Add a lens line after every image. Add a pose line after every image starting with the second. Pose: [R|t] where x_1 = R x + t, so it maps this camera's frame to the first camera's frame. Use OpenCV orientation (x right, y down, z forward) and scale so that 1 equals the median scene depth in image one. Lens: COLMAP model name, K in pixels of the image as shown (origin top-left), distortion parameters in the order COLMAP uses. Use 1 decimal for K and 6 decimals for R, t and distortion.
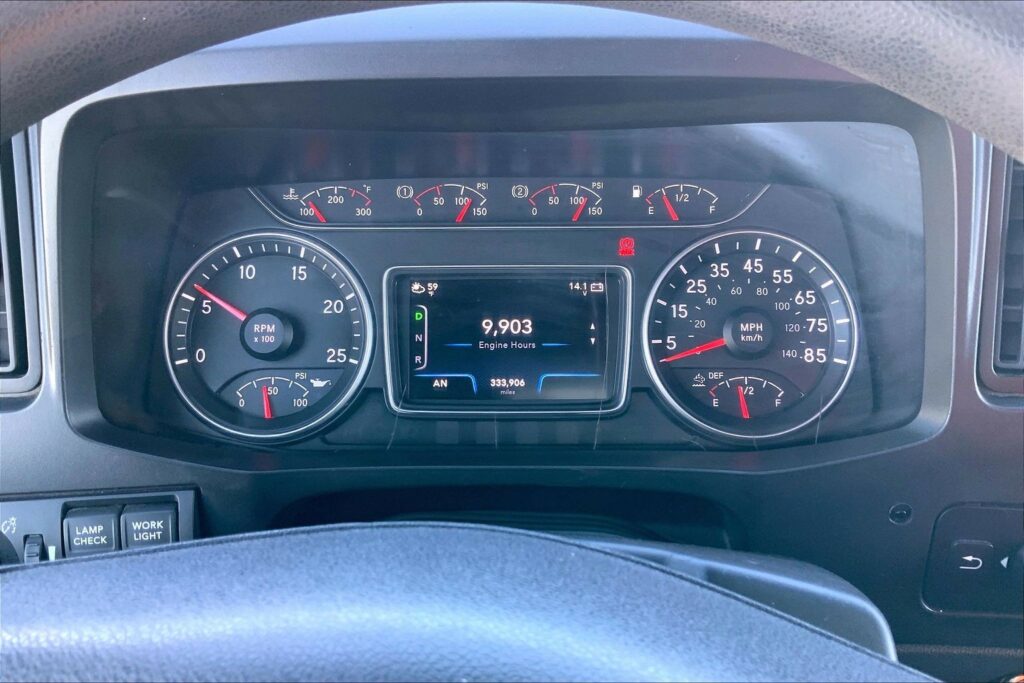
lens RADIAL K [[843.5, 0, 512.0], [0, 843.5, 341.5], [0, 0, 1]] dist [0.129389, -0.274663]
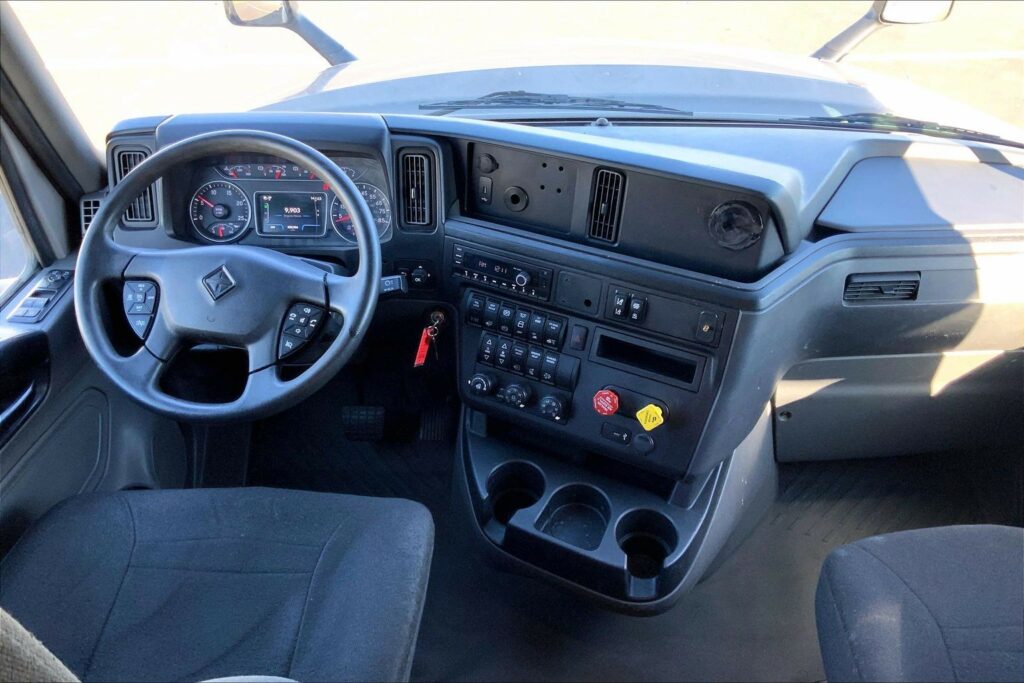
lens RADIAL K [[843.5, 0, 512.0], [0, 843.5, 341.5], [0, 0, 1]] dist [0.129389, -0.274663]
pose [[0.999754, 0.013460, -0.017611, 0.929343], [-0.011029, 0.991252, 0.131518, 0.044614], [0.019227, -0.131291, 0.991157, -2.385525]]
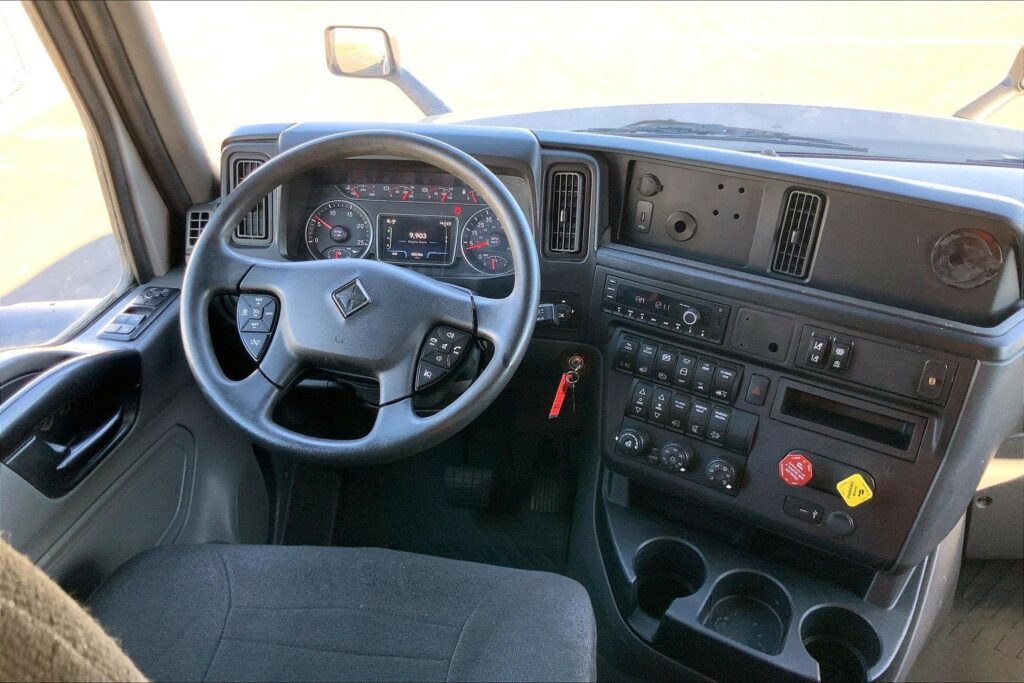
lens RADIAL K [[843.5, 0, 512.0], [0, 843.5, 341.5], [0, 0, 1]] dist [0.129389, -0.274663]
pose [[0.996019, 0.054601, -0.070463, 0.553262], [-0.052823, 0.998243, 0.026860, 0.256191], [0.071806, -0.023031, 0.997153, -1.947687]]
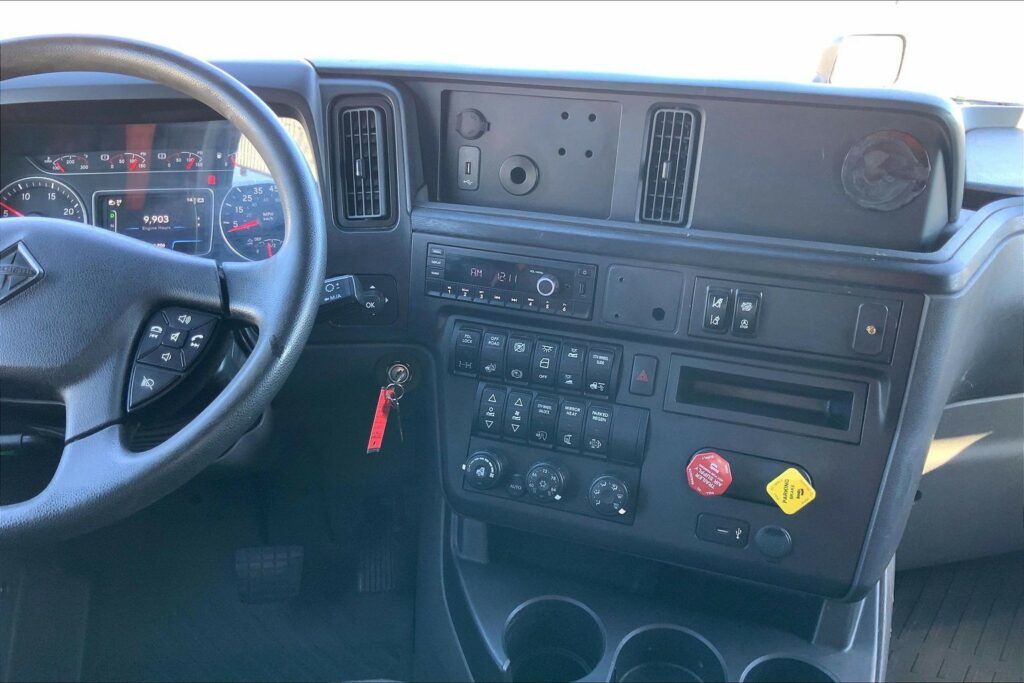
lens RADIAL K [[843.5, 0, 512.0], [0, 843.5, 341.5], [0, 0, 1]] dist [0.129389, -0.274663]
pose [[0.991212, -0.040188, 0.126034, 0.589531], [0.048504, 0.996794, -0.063628, 0.462472], [-0.123073, 0.069182, 0.989983, -1.185271]]
